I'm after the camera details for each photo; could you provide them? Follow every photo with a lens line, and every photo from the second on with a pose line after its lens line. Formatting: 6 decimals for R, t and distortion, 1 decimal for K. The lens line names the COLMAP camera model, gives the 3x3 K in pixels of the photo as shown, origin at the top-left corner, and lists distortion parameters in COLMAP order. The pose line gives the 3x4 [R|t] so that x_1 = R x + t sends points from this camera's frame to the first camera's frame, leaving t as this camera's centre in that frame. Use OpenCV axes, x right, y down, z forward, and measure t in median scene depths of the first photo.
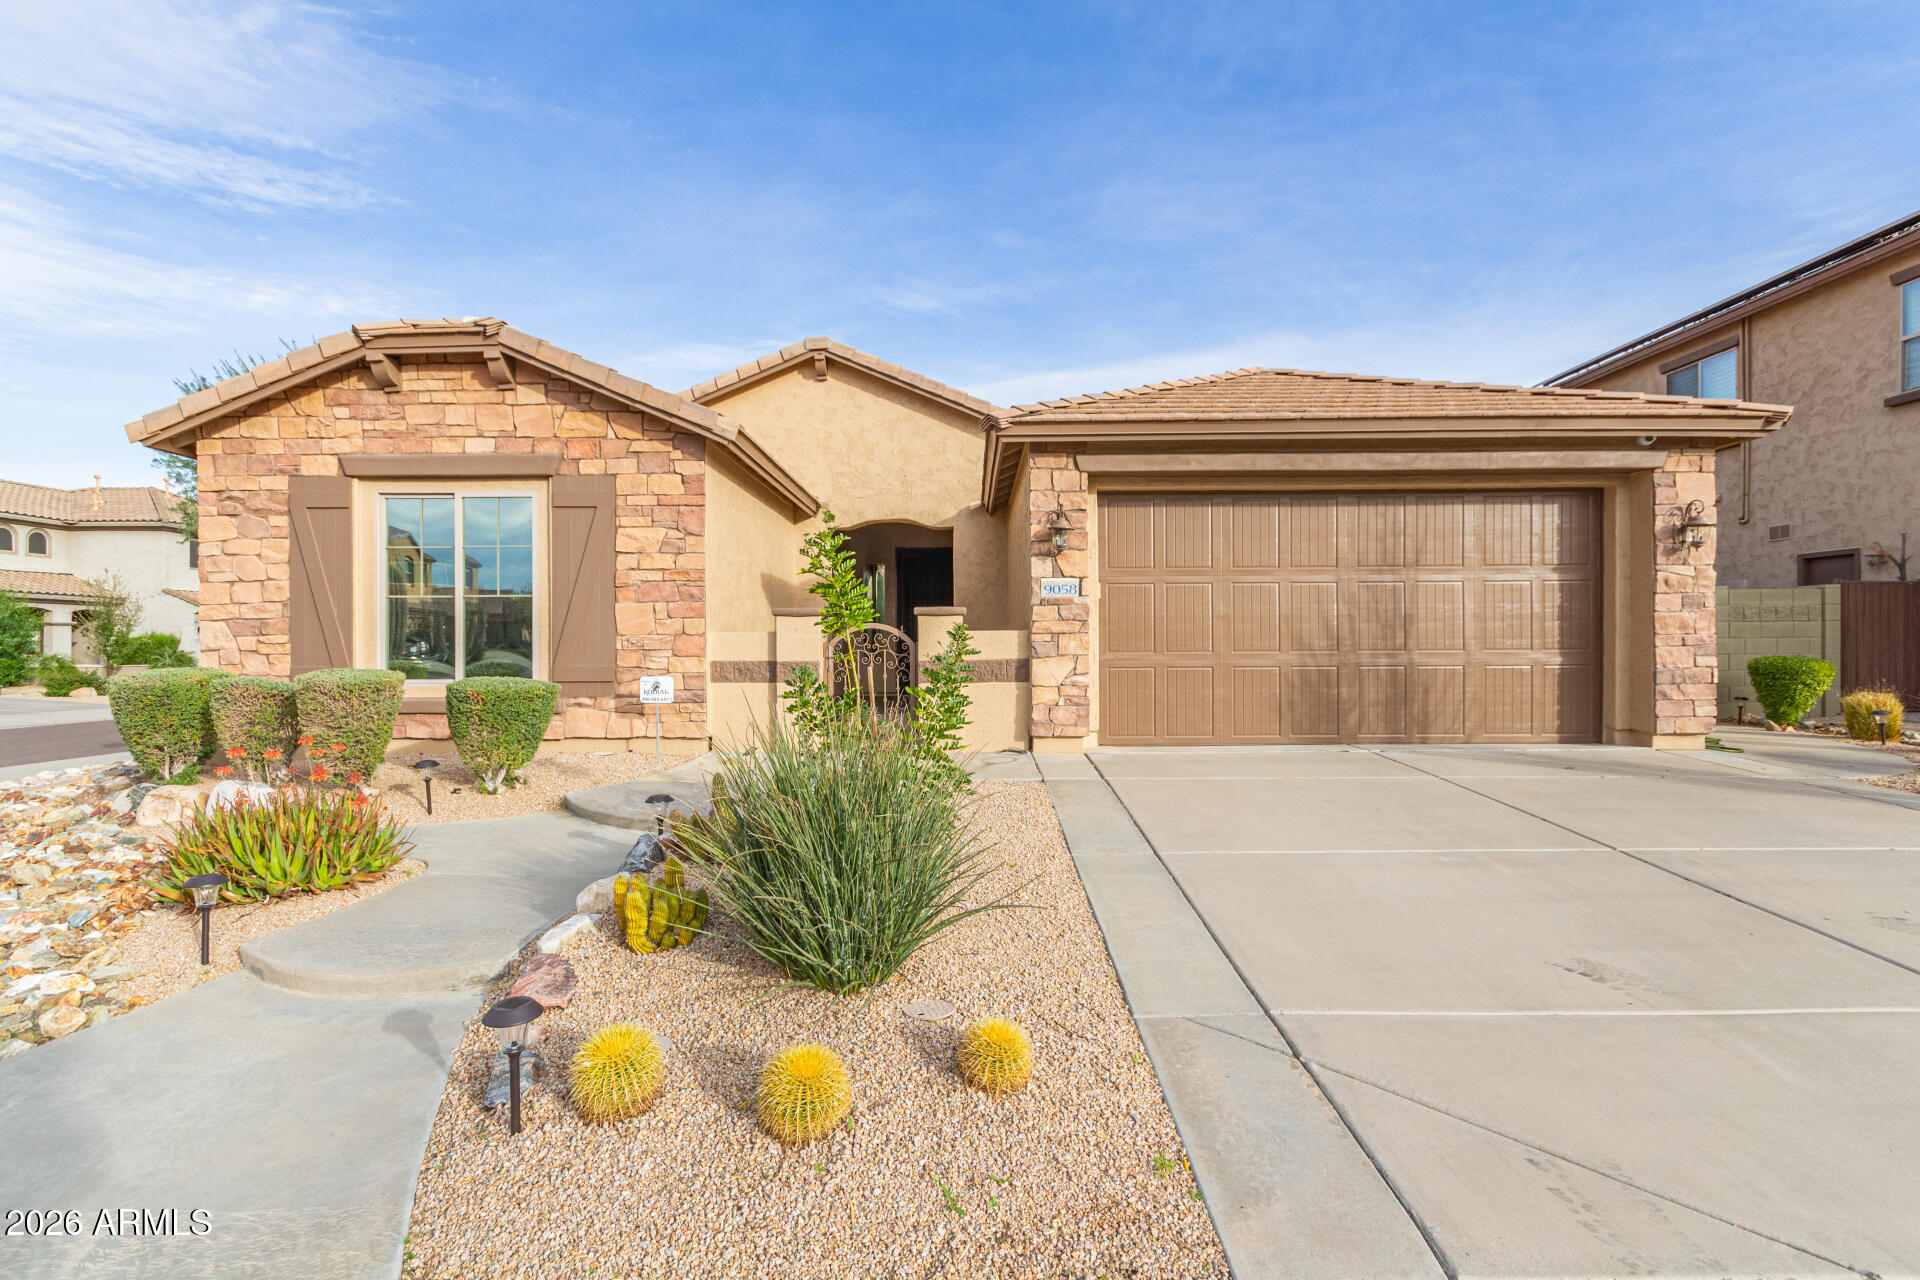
lens RADIAL K [[886.8, 0, 953.5], [0, 886.8, 636.2], [0, 0, 1]] dist [0.005705, -0.000814]
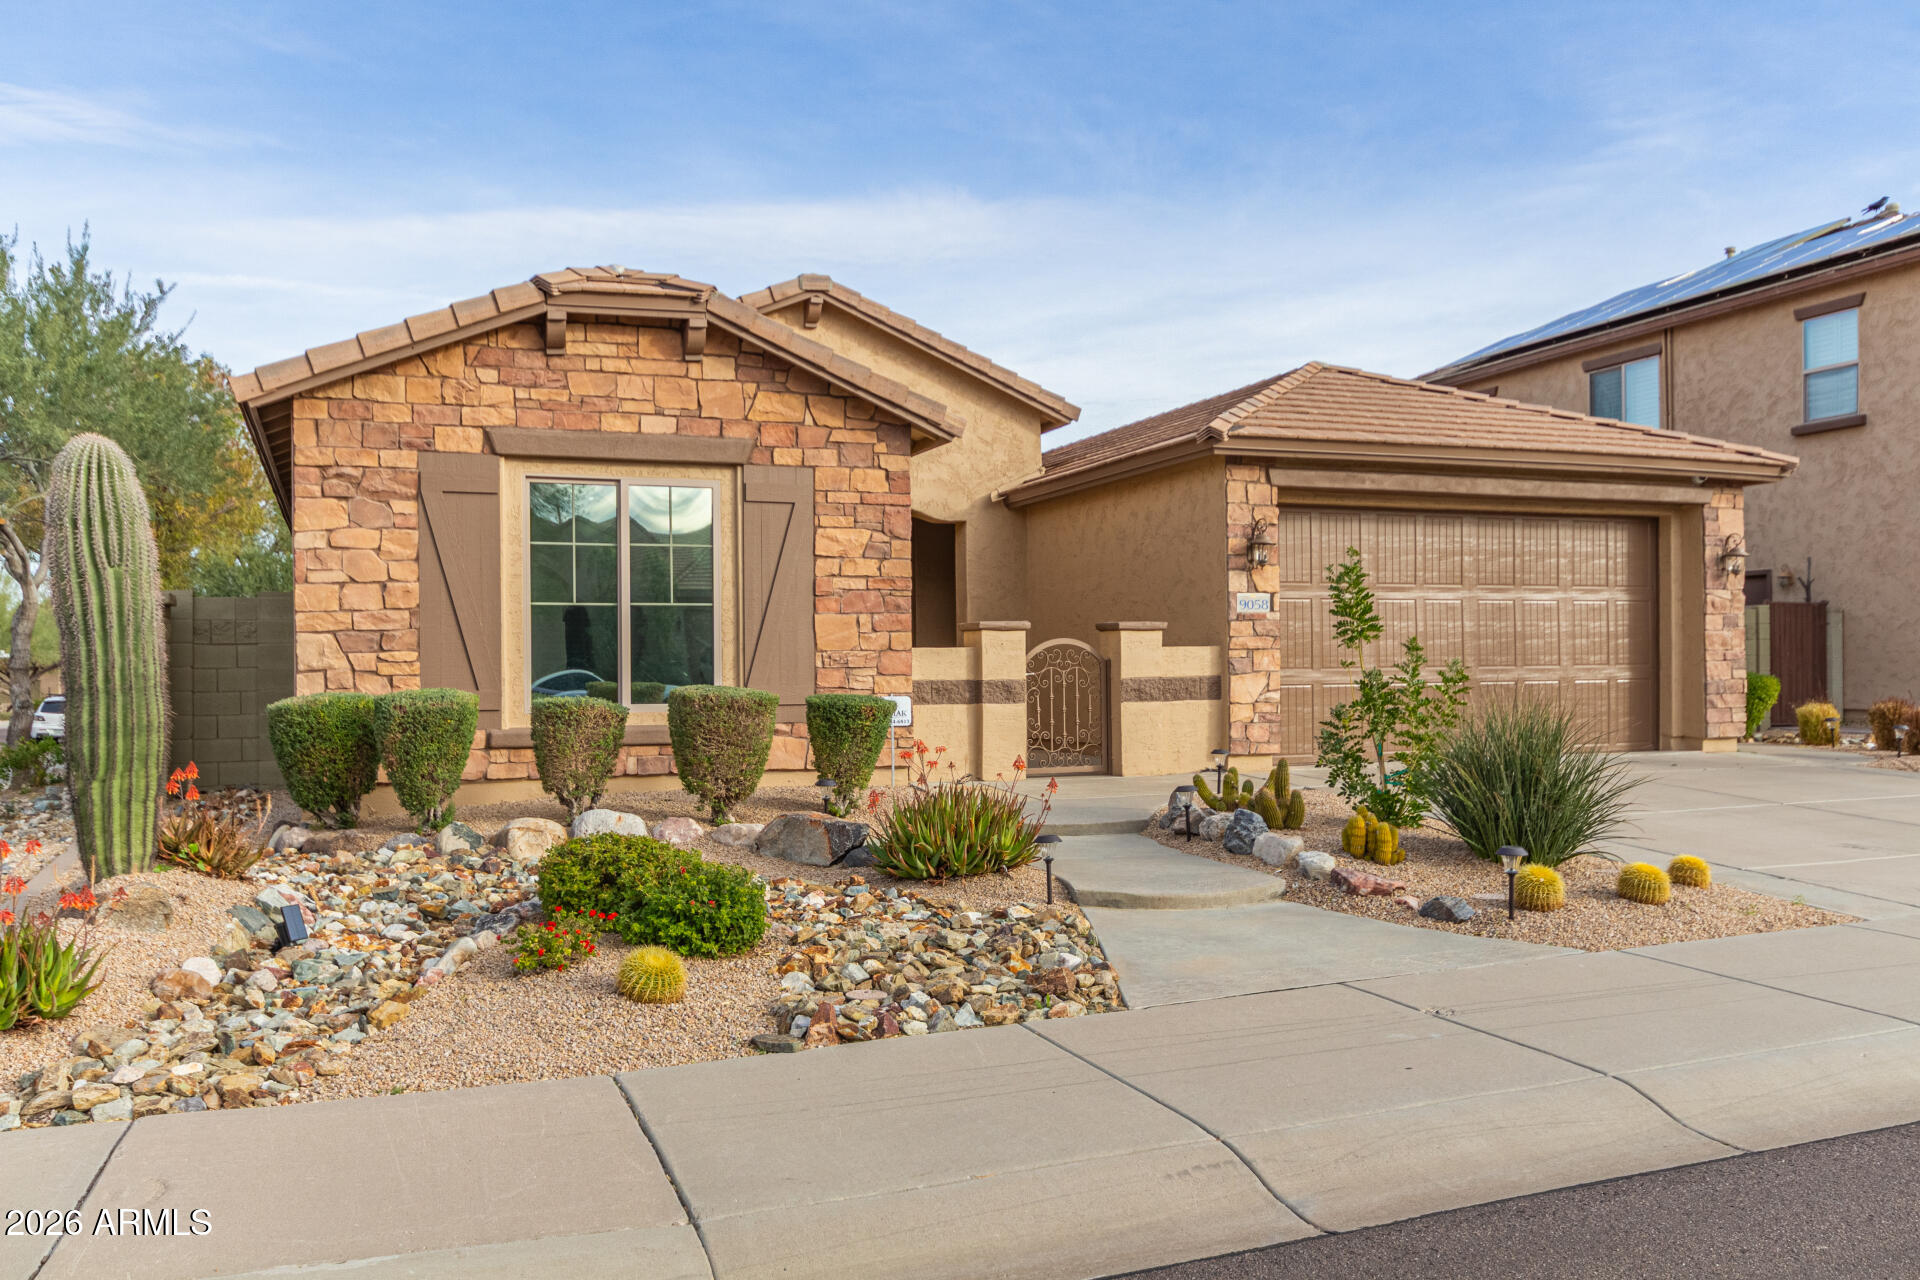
lens RADIAL K [[1503.9, 0, 962.8], [0, 1503.9, 651.1], [0, 0, 1]] dist [-0.006072, 0.009273]
pose [[0.928944, -0.000184, 0.370220, -0.792399], [0.004335, 0.999937, -0.010381, 0.014653], [-0.370195, 0.011248, 0.928886, -0.423180]]
